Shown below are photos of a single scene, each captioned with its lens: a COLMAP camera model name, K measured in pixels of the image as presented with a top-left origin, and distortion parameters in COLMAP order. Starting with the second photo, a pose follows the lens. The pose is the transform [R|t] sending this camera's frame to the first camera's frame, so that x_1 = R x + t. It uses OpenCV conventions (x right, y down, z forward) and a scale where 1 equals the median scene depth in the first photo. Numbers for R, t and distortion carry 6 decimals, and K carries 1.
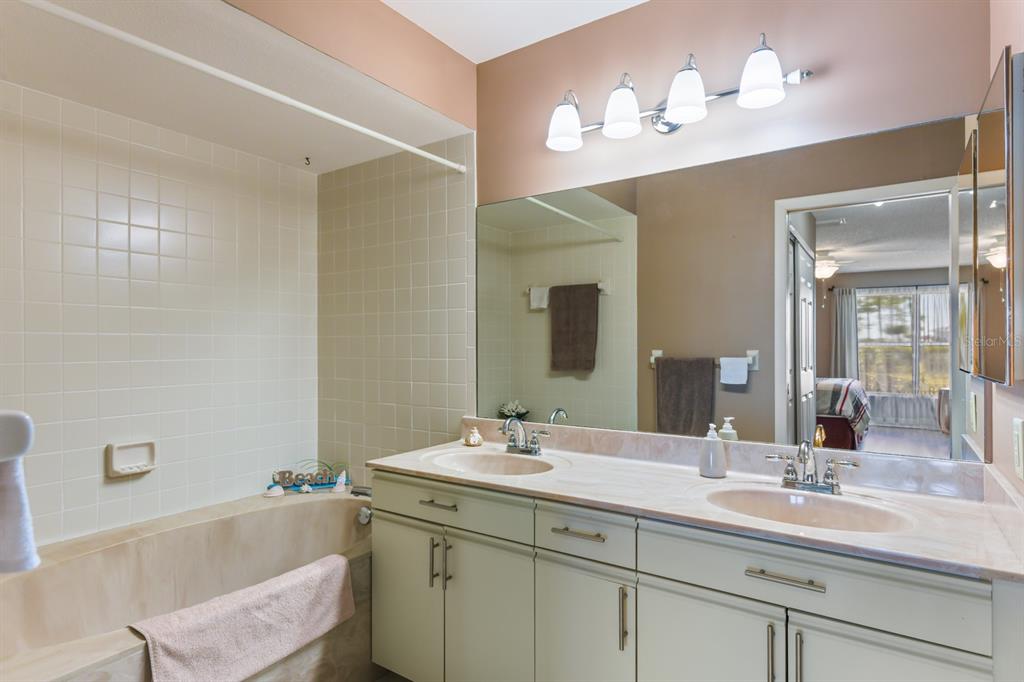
lens RADIAL K [[562.2, 0, 512.0], [0, 562.2, 341.0], [0, 0, 1]] dist [0.004993, 0.000089]
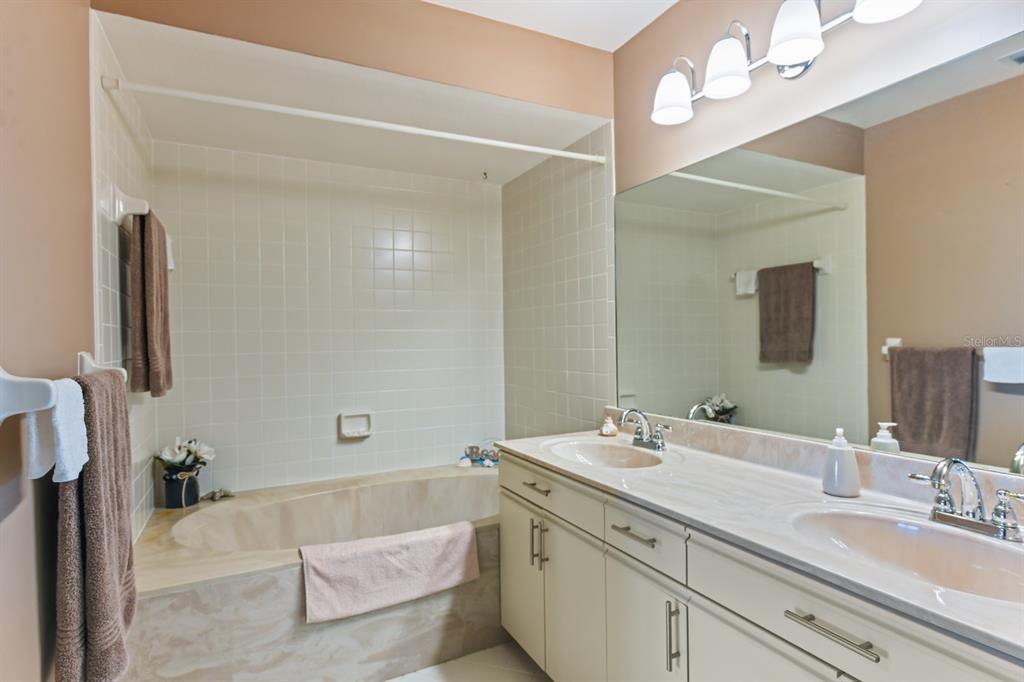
lens RADIAL K [[541.3, 0, 511.4], [0, 541.3, 337.4], [0, 0, 1]] dist [0.002796, -0.000575]
pose [[0.873093, -0.013019, -0.487380, 0.274854], [0.016491, 0.999860, 0.002834, 0.006609], [0.487275, -0.010511, 0.873185, 0.086916]]
